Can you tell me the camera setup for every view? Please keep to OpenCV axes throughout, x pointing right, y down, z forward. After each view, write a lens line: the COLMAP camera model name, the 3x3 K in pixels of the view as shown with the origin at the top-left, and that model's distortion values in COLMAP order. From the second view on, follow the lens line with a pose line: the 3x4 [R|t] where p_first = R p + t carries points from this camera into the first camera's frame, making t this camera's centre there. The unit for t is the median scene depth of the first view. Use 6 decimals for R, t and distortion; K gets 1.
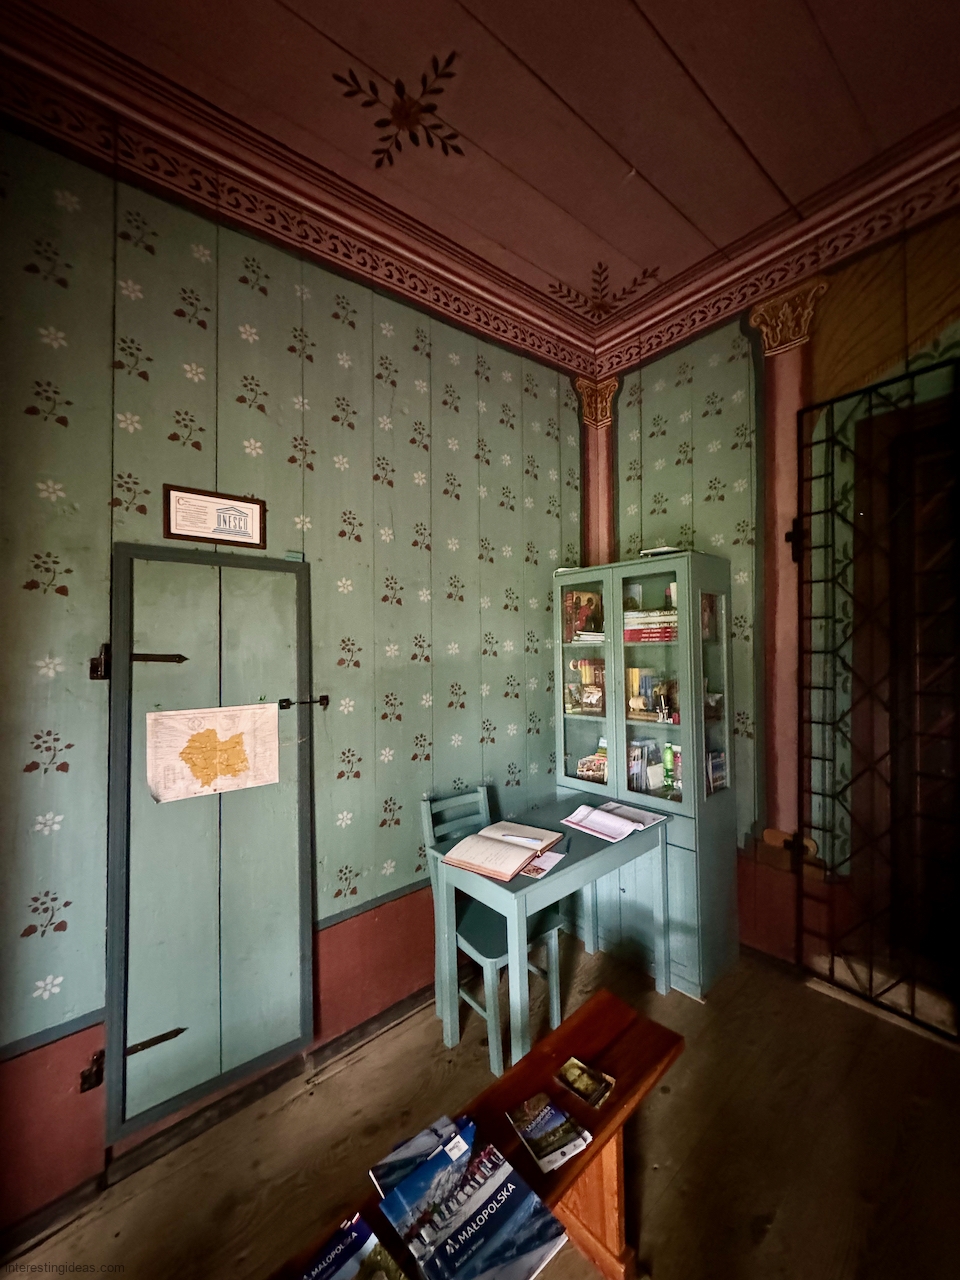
lens RADIAL K [[506.7, 0, 481.2], [0, 506.7, 636.8], [0, 0, 1]] dist [-0.002707, 0.000961]
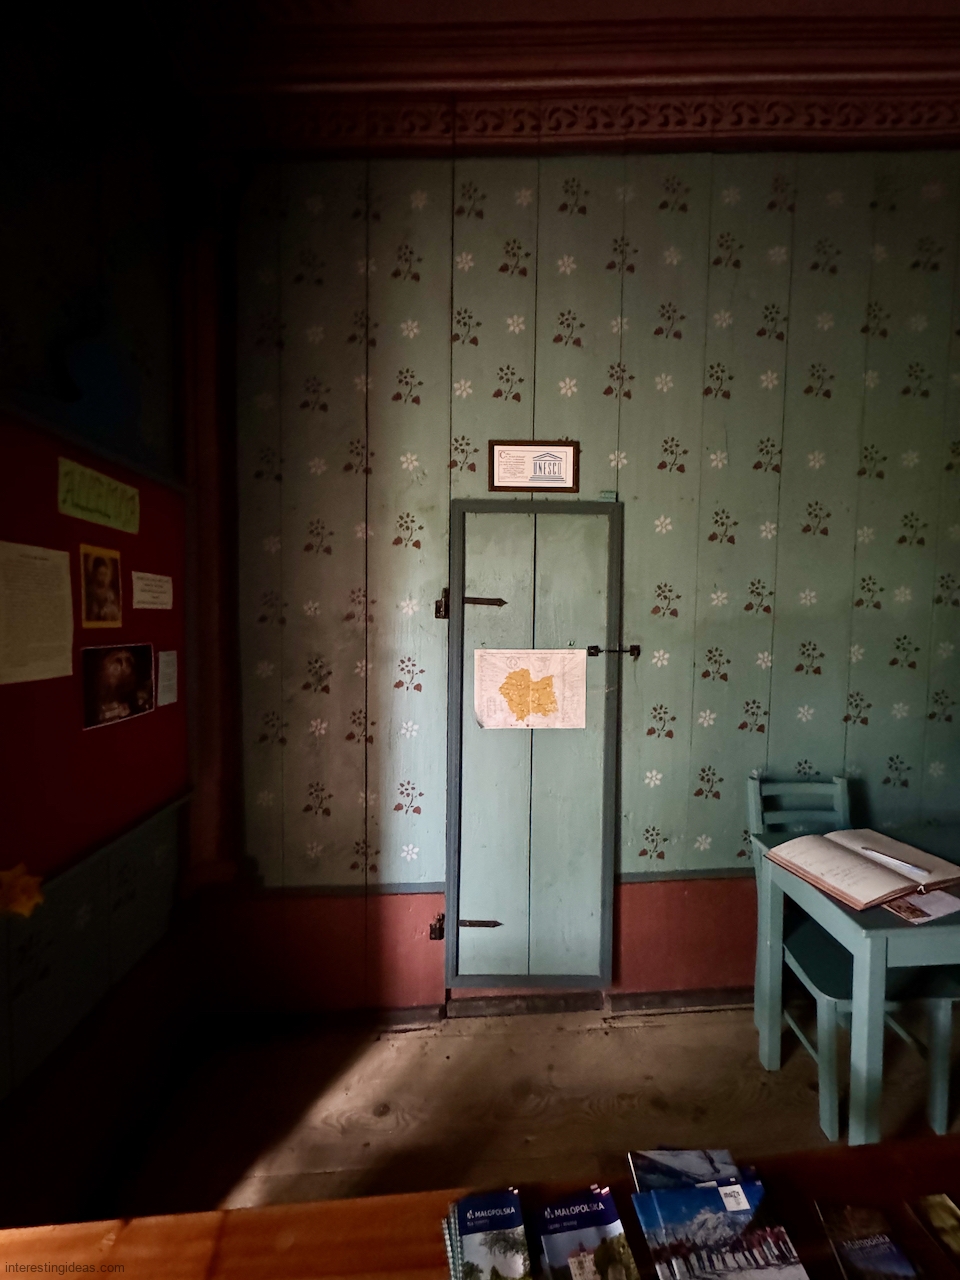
lens RADIAL K [[506.7, 0, 489.7], [0, 506.7, 638.8], [0, 0, 1]] dist [-0.002707, 0.000961]
pose [[0.784231, 0.056291, -0.617910, 0.058972], [0.001815, 0.995664, 0.093008, 0.016985], [0.620466, -0.074061, 0.780729, 0.109290]]
